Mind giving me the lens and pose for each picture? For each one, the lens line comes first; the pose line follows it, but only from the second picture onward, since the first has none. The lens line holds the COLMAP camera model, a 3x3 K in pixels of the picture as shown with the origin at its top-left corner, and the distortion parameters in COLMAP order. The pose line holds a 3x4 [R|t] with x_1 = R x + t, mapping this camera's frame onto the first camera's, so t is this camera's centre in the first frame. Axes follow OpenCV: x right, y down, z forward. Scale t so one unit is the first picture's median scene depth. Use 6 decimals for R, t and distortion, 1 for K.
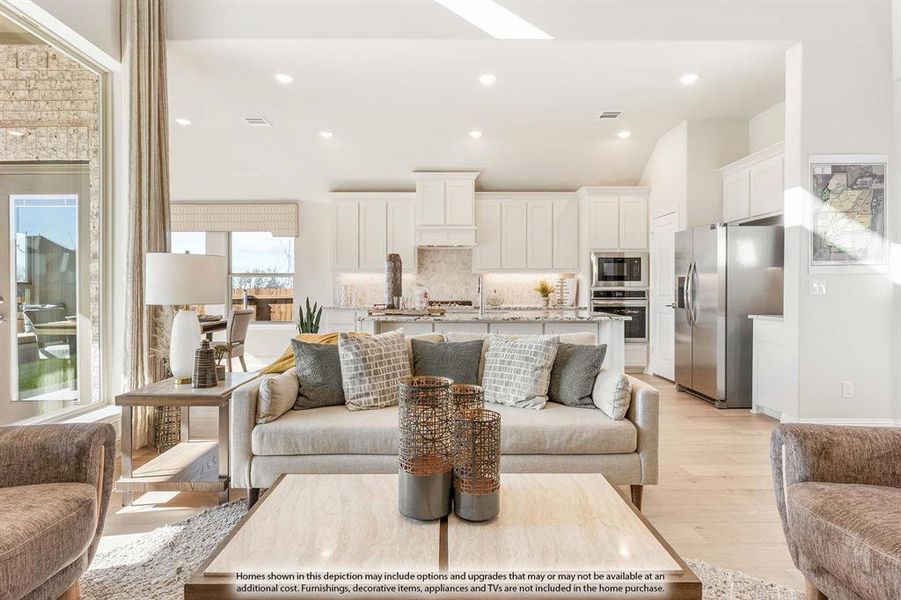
lens RADIAL K [[469.4, 0, 450.5], [0, 469.4, 290.1], [0, 0, 1]] dist [0.001568, 0.000346]
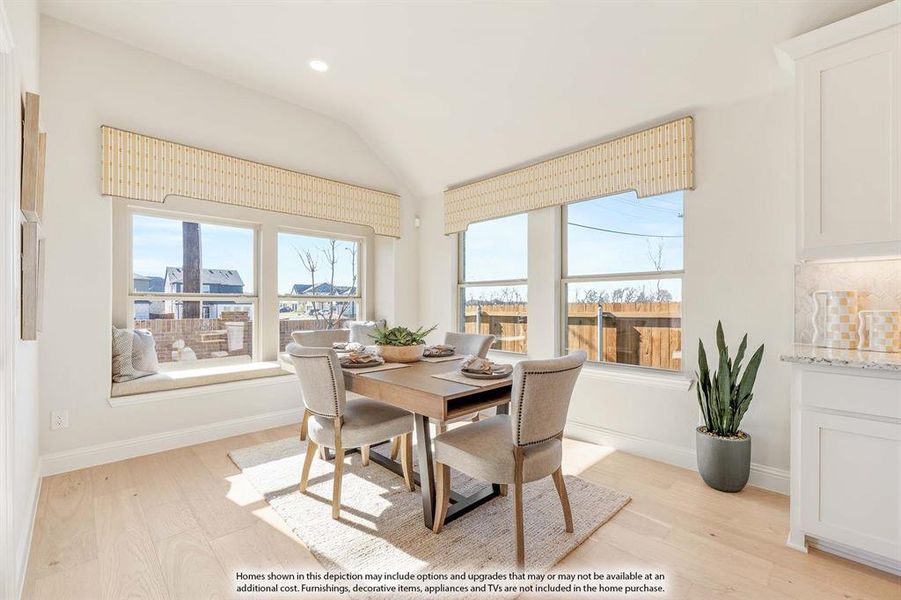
lens RADIAL K [[387.4, 0, 461.0], [0, 387.4, 303.7], [0, 0, 1]] dist [-0.001709, -0.000217]
pose [[0.696268, 0.000908, -0.717781, -0.225195], [-0.001719, 0.999998, -0.000402, -0.001194], [0.717780, 0.001514, 0.696269, 0.611082]]
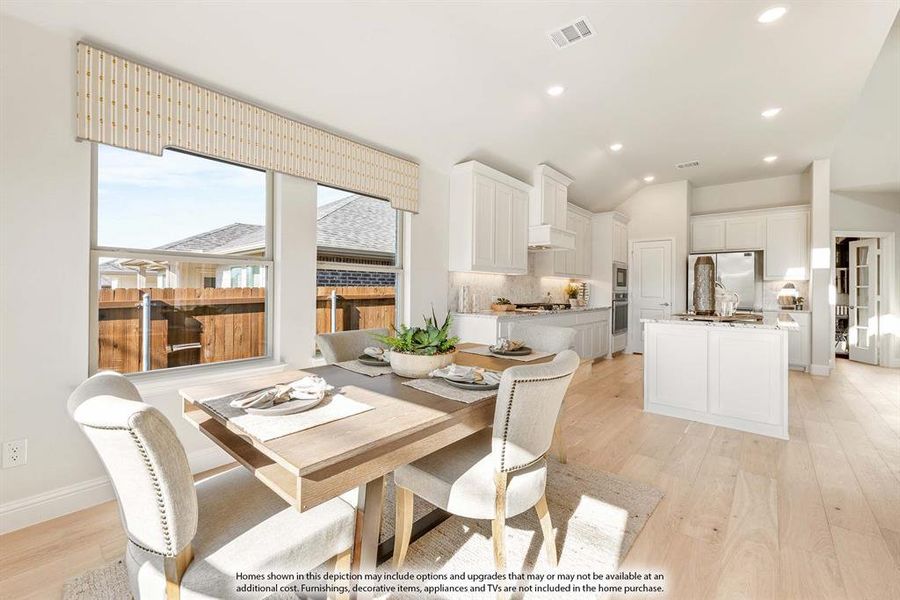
lens RADIAL K [[371.9, 0, 451.6], [0, 371.9, 292.6], [0, 0, 1]] dist [-0.001088, -0.000190]
pose [[0.657147, 0.001886, 0.753760, -0.730796], [-0.007227, 0.999967, 0.003800, -0.002363], [-0.753728, -0.007944, 0.657139, 0.650123]]
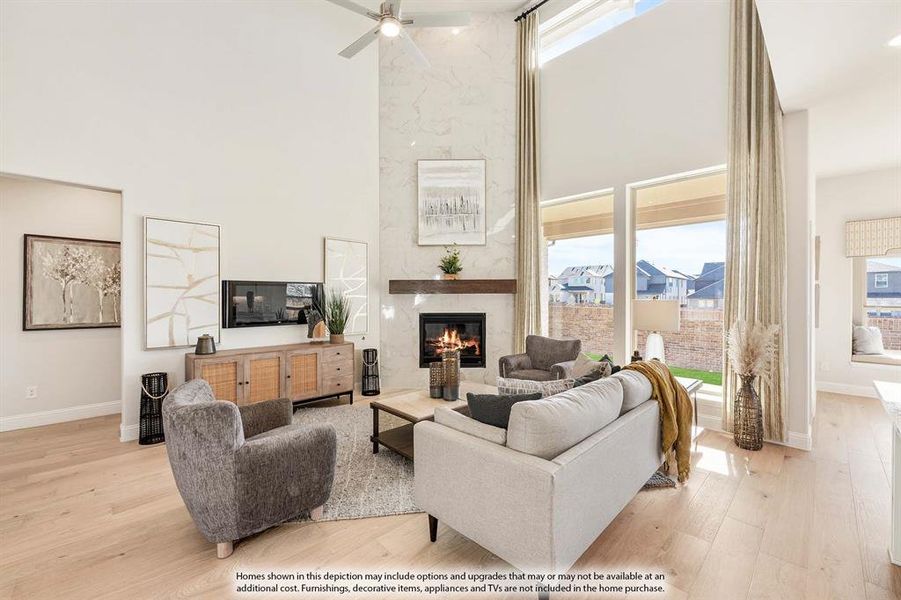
lens RADIAL K [[367.0, 0, 448.0], [0, 367.0, 297.3], [0, 0, 1]] dist [-0.000929, -0.000023]
pose [[-0.729439, 0.002773, -0.684040, 0.354866], [-0.000183, 0.999991, 0.004249, -0.036400], [0.684046, 0.003224, -0.729432, 0.612624]]
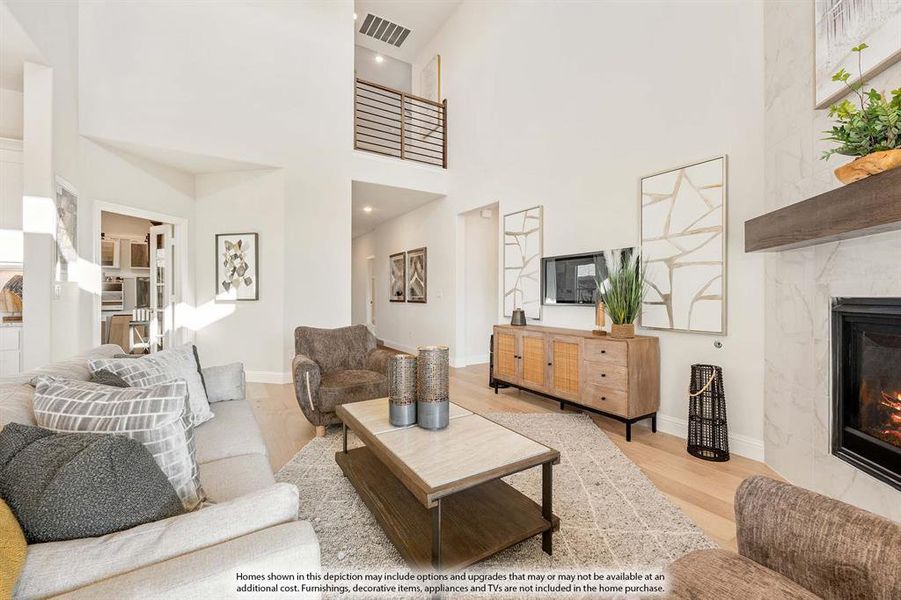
lens RADIAL K [[372.3, 0, 452.1], [0, 372.3, 292.6], [0, 0, 1]] dist [-0.001088, -0.000190]
pose [[-0.524282, 0.004096, 0.851535, -0.275731], [0.003000, 0.999991, -0.002962, -0.000305], [-0.851539, 0.001002, -0.524290, 0.368743]]
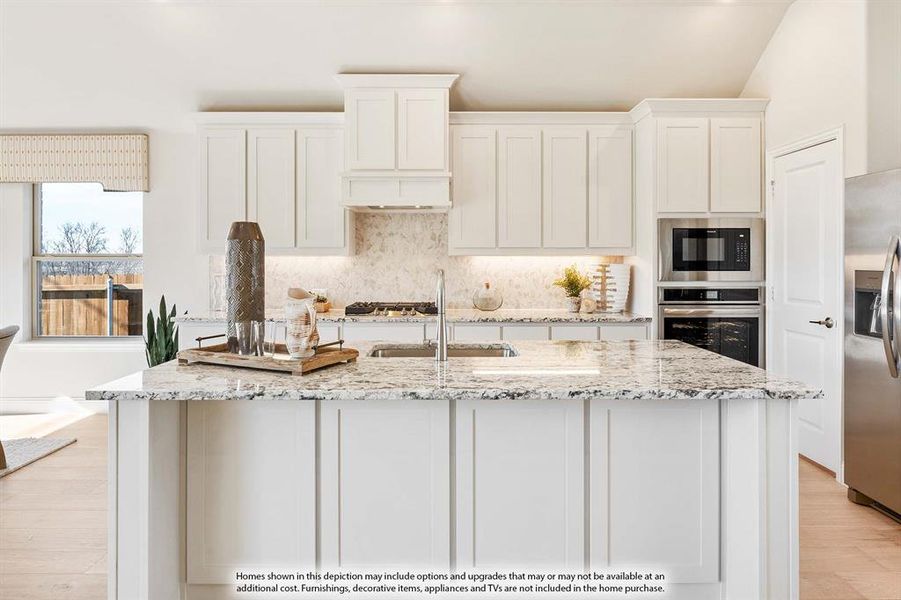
lens RADIAL K [[538.2, 0, 448.8], [0, 538.2, 261.9], [0, 0, 1]] dist [-0.000724, -0.000372]
pose [[0.999979, 0.001098, -0.006386, 0.055010], [-0.001092, 0.999999, 0.001014, -0.029333], [0.006387, -0.001007, 0.999979, 0.357299]]
